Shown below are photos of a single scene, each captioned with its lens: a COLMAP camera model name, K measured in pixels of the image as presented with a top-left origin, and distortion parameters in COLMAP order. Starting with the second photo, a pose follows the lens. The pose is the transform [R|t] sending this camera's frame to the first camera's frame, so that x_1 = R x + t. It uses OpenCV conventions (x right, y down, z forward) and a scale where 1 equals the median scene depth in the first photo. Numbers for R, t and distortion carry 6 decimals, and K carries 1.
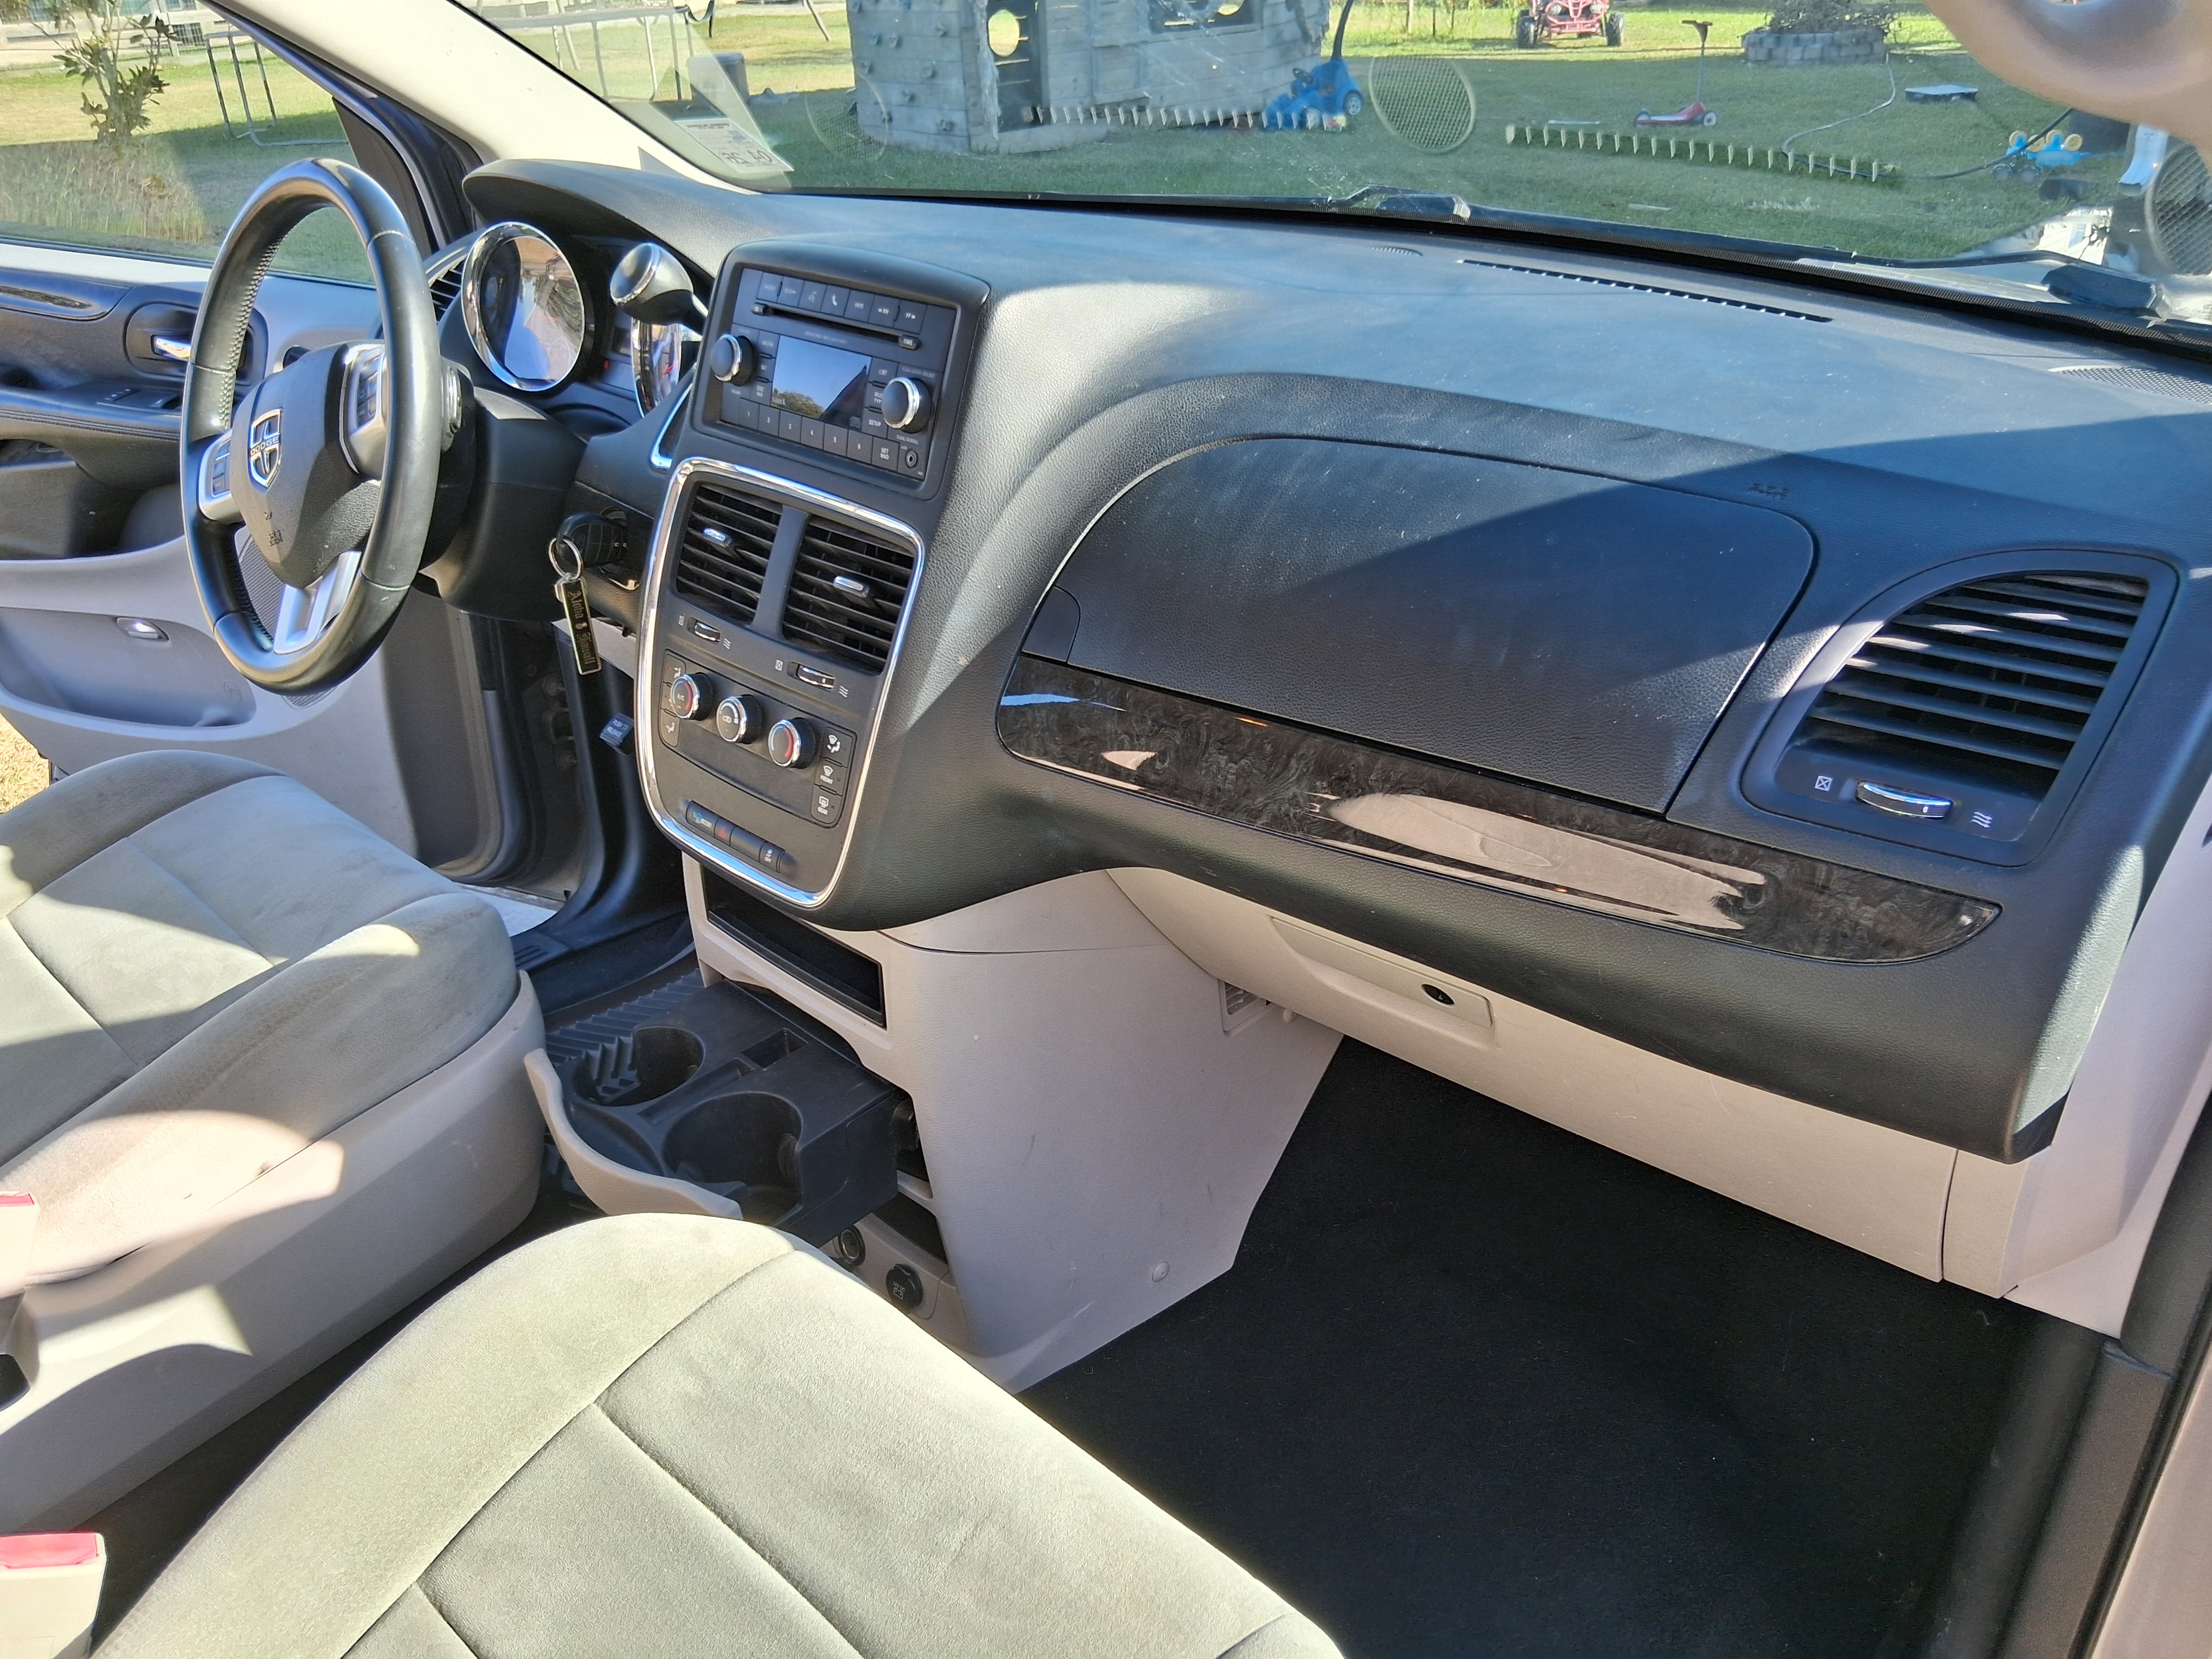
lens RADIAL K [[1705.7, 0, 1108.8], [0, 1705.7, 842.4], [0, 0, 1]] dist [0.002204, -0.033580]
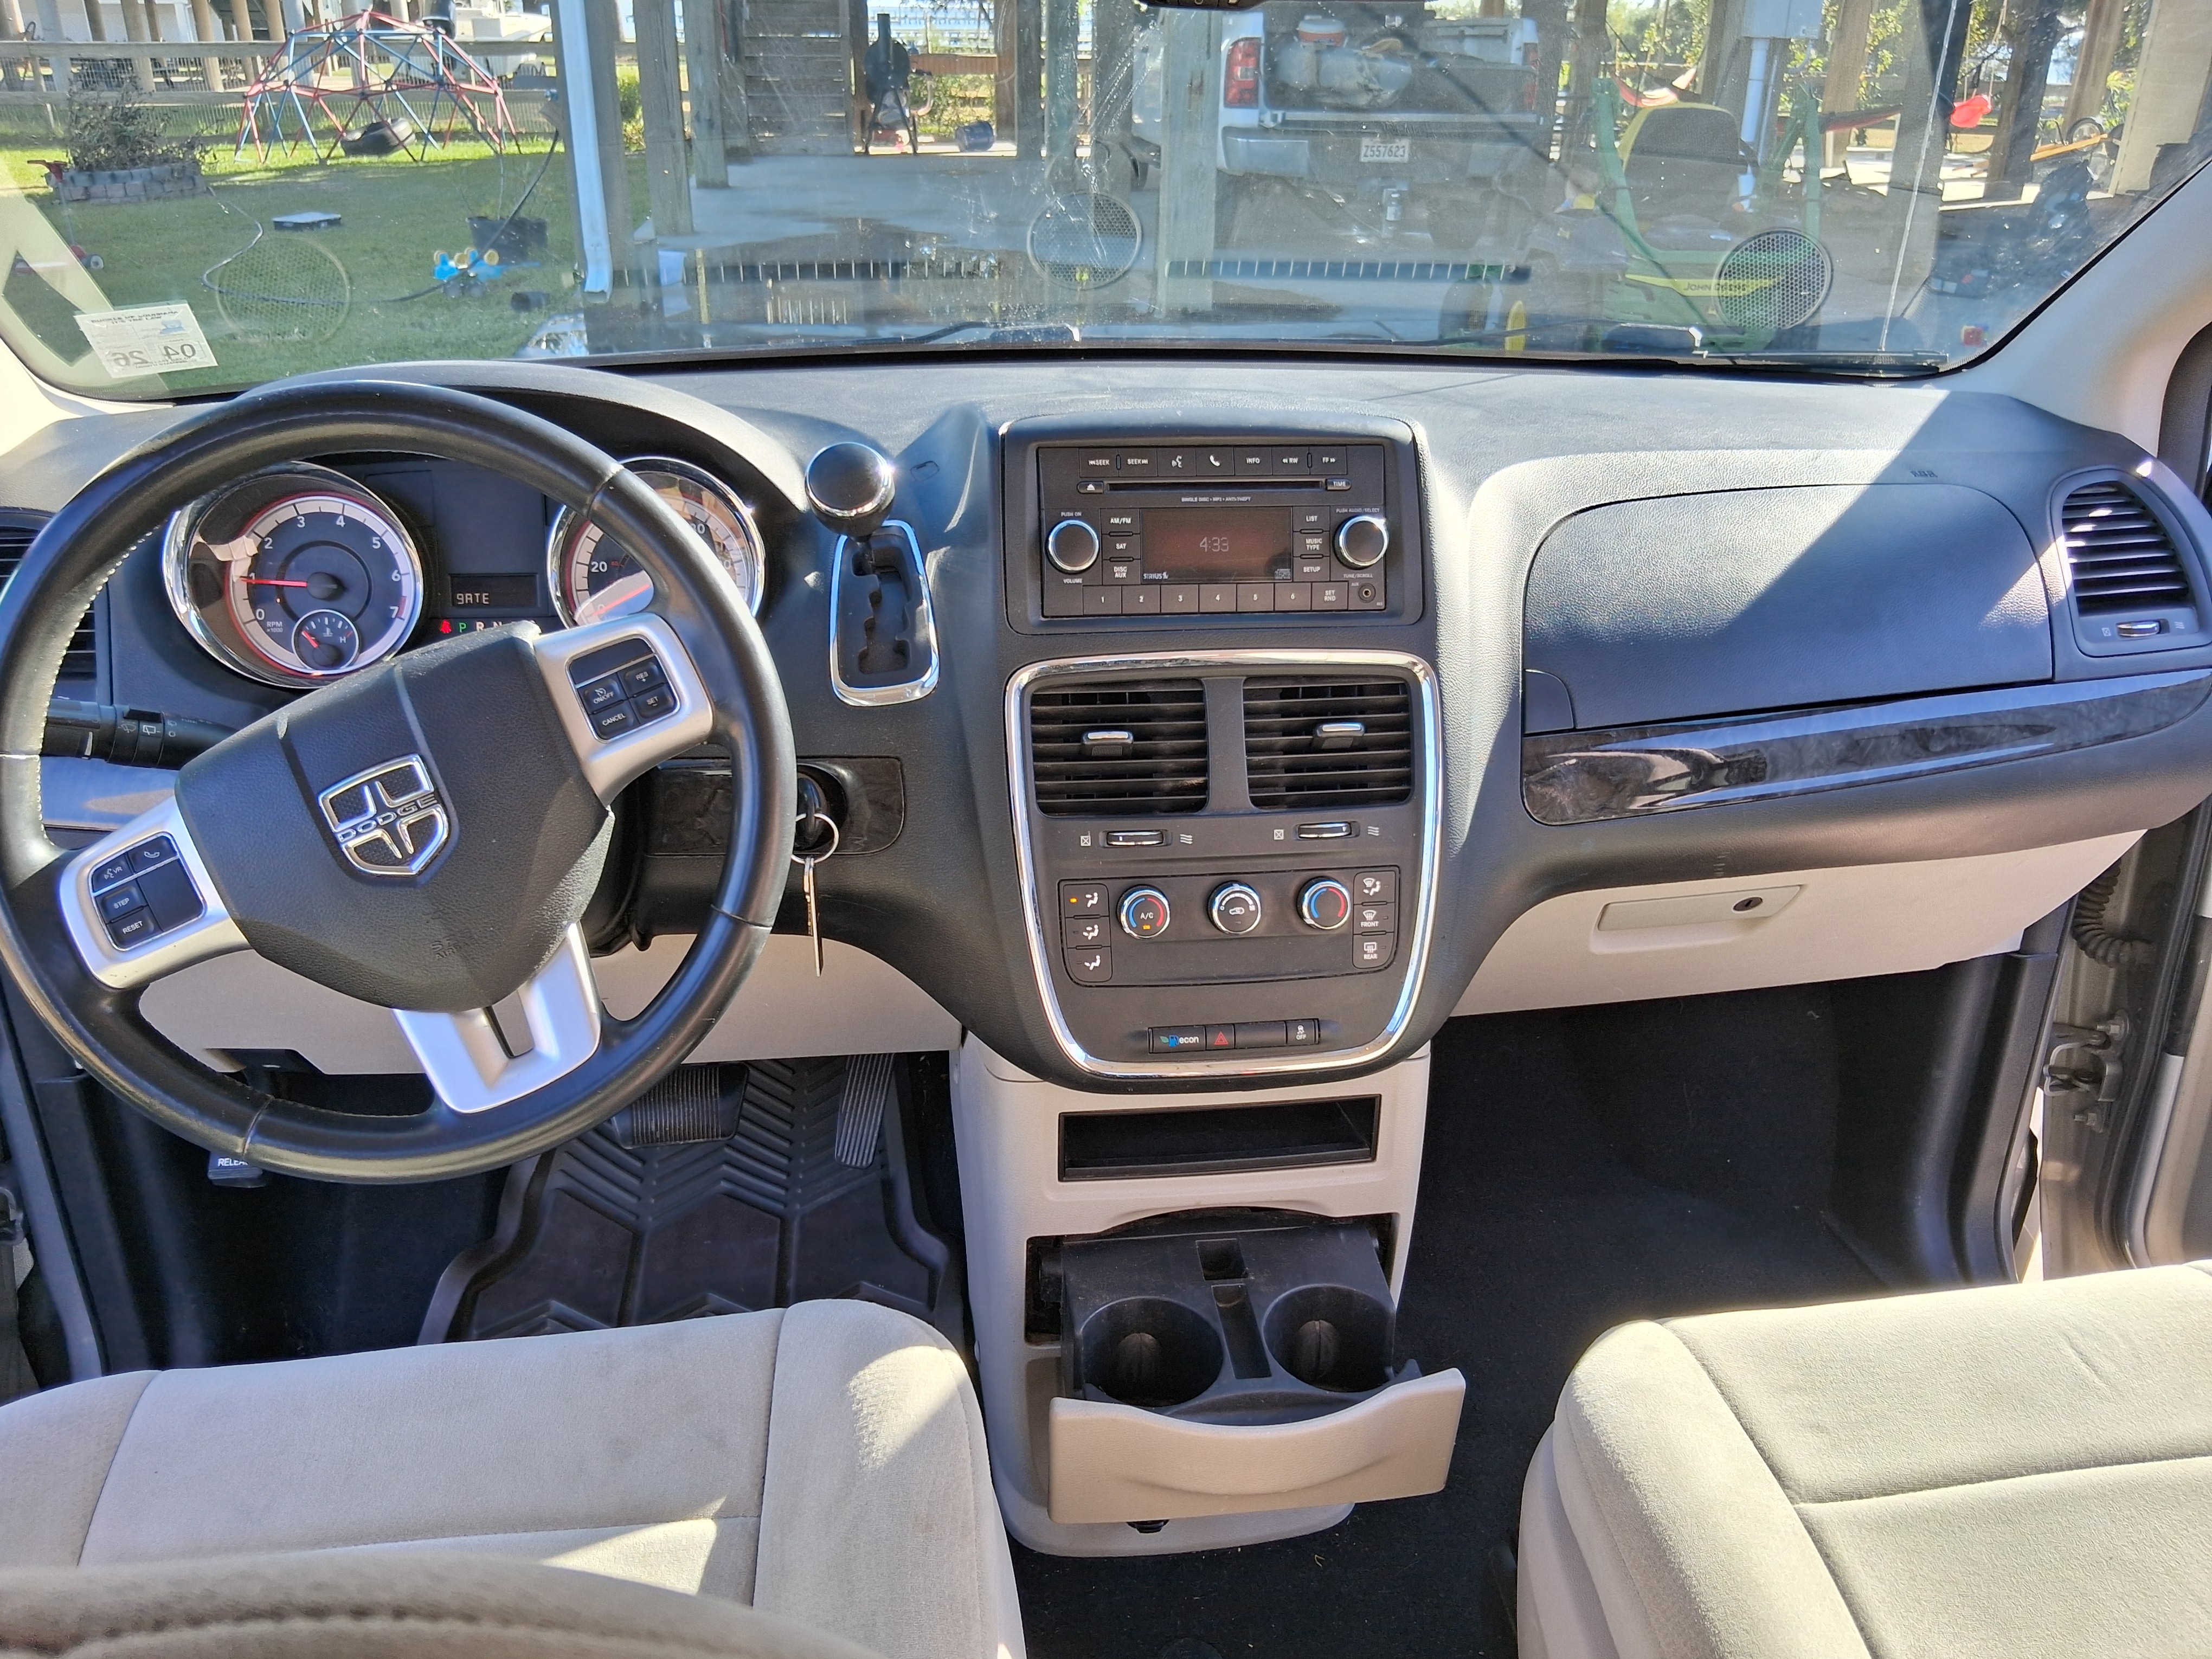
lens RADIAL K [[1705.7, 0, 1112.6], [0, 1705.7, 816.2], [0, 0, 1]] dist [0.002204, -0.033580]
pose [[0.609811, -0.289600, 0.737742, -0.940316], [0.346446, 0.934609, 0.080511, -0.220277], [-0.712816, 0.206491, 0.670265, 0.418411]]
